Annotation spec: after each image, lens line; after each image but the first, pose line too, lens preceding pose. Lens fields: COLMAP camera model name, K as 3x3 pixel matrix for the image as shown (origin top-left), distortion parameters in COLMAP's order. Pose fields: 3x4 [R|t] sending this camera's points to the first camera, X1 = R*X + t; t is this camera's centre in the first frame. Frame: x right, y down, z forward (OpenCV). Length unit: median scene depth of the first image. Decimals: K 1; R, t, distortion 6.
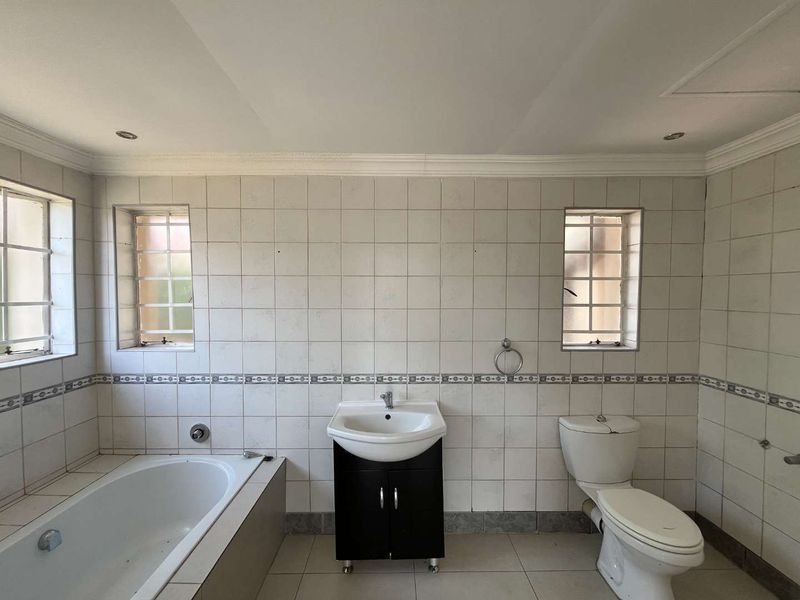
lens RADIAL K [[322.8, 0, 398.6], [0, 322.8, 301.5], [0, 0, 1]] dist [0.001806, 0.000193]
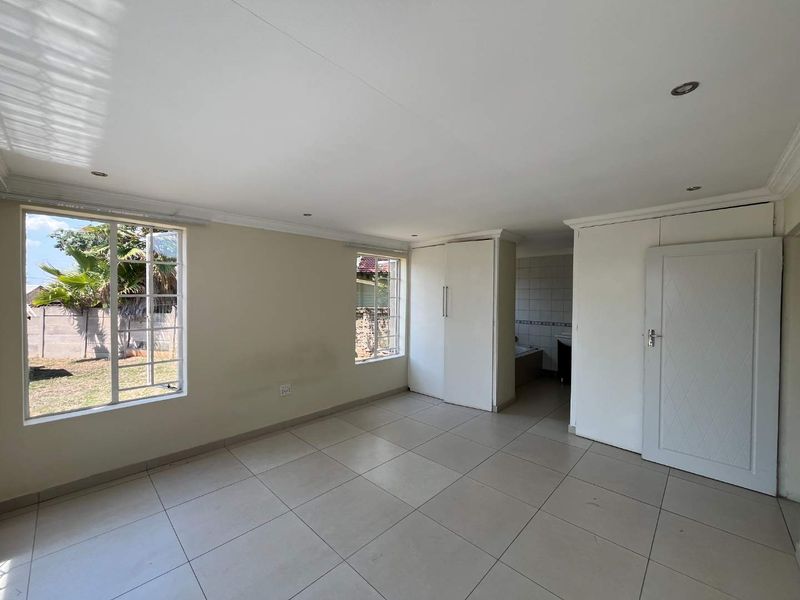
lens RADIAL K [[322.8, 0, 401.0], [0, 322.8, 300.0], [0, 0, 1]] dist [0.001806, 0.000193]
pose [[0.714002, 0.013336, -0.700017, 0.790506], [-0.025856, 0.999639, -0.007329, 0.081735], [0.699666, 0.023332, 0.714089, -2.035828]]
